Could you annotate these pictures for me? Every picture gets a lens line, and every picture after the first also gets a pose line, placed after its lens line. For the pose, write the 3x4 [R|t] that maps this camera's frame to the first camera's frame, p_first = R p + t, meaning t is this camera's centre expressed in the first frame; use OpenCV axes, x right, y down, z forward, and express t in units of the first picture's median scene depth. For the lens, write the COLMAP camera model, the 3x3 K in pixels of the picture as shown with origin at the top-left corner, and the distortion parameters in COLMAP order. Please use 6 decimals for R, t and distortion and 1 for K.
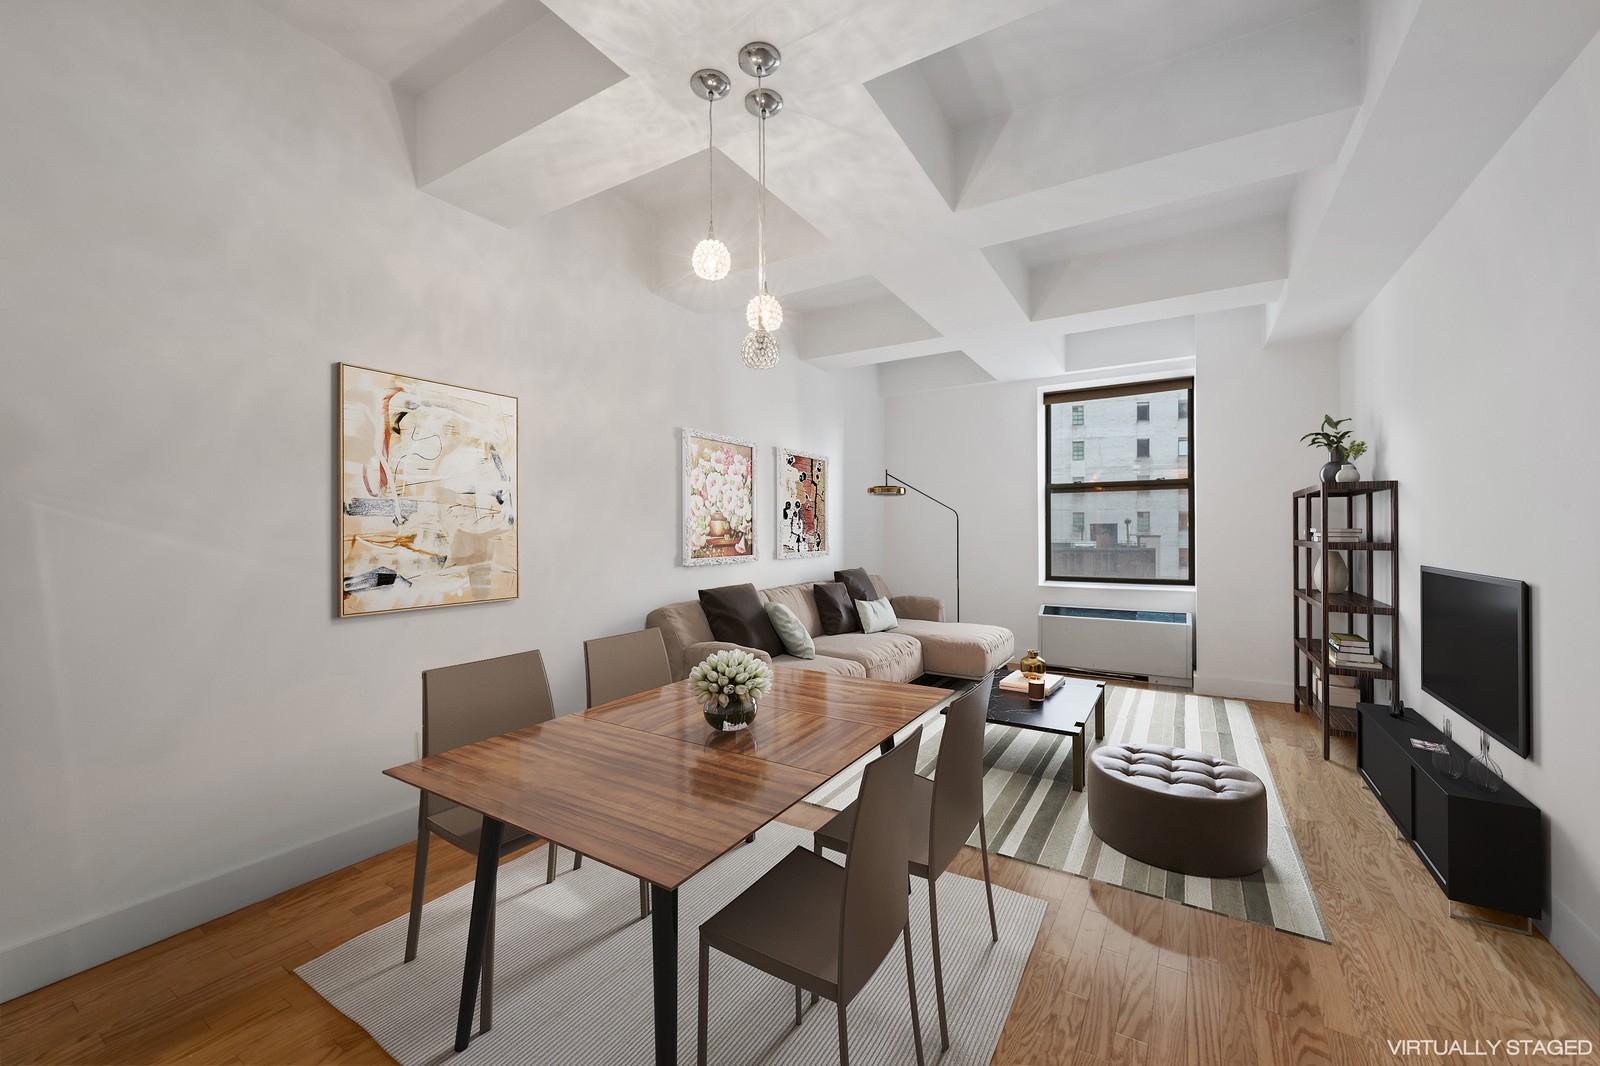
lens RADIAL K [[639.8, 0, 805.6], [0, 639.8, 531.8], [0, 0, 1]] dist [-0.004802, -0.000942]
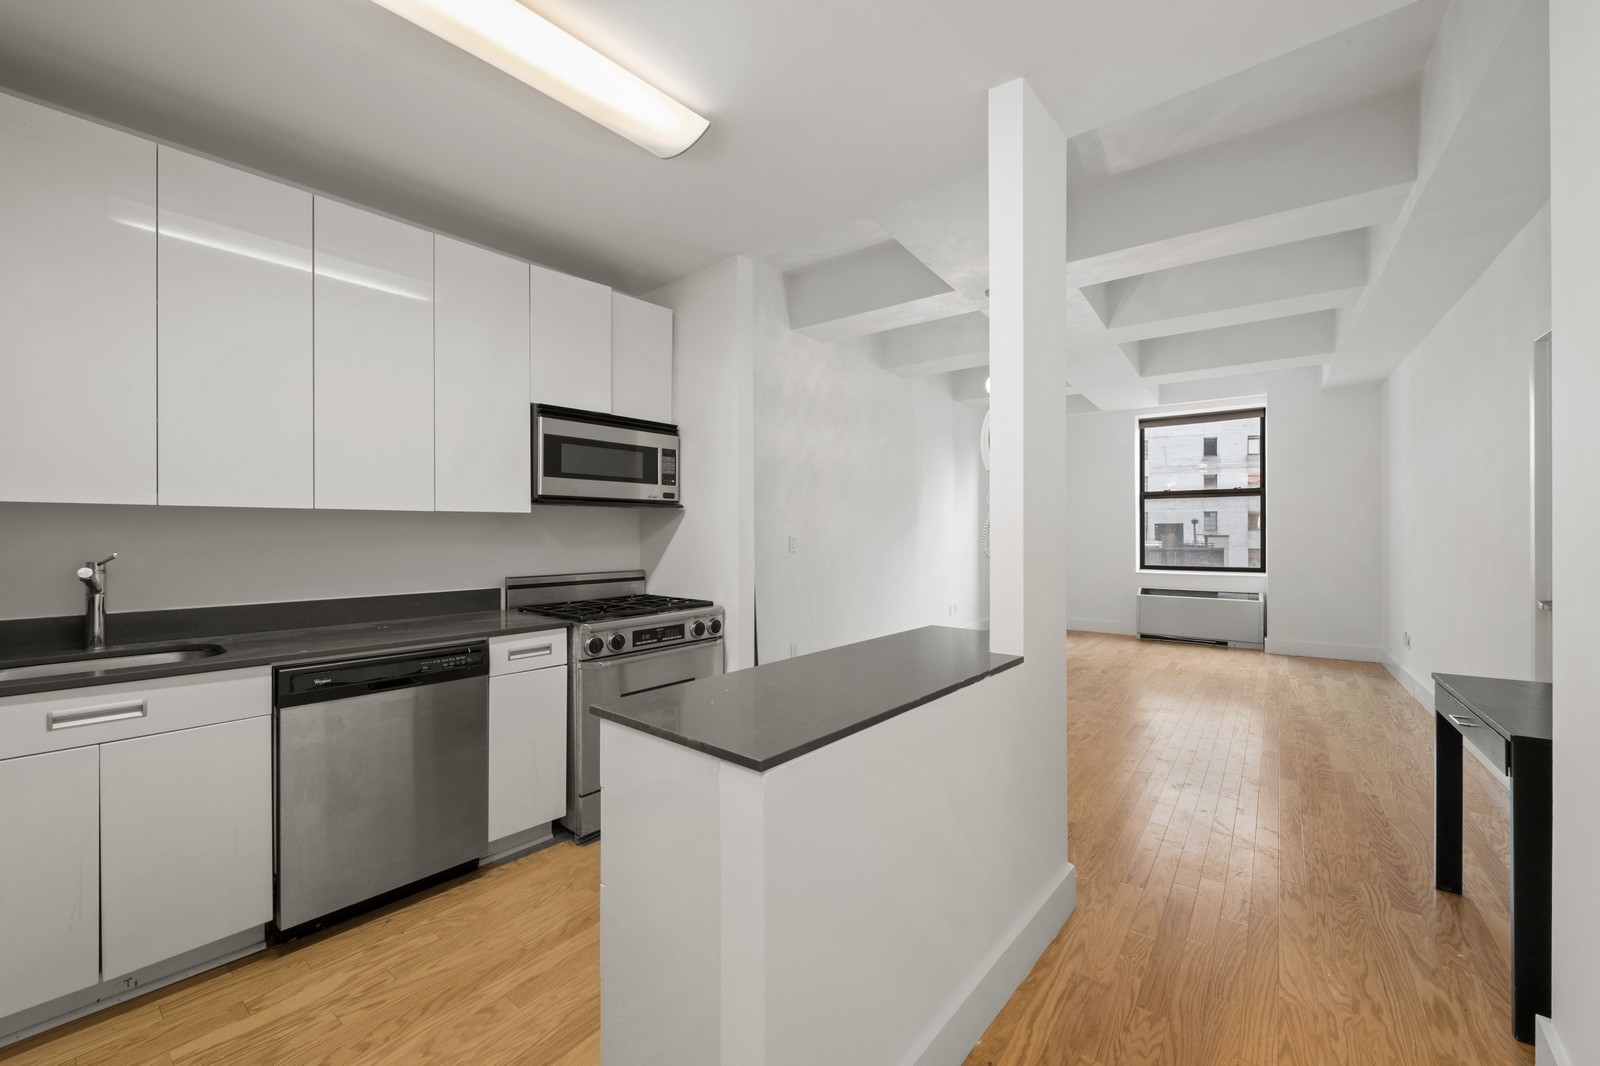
lens RADIAL K [[639.8, 0, 794.0], [0, 639.8, 530.6], [0, 0, 1]] dist [-0.004802, -0.000942]
pose [[0.995976, 0.002308, -0.089596, -0.204012], [-0.002391, 0.999997, -0.000827, 0.004112], [0.089593, 0.001038, 0.995978, -0.335297]]
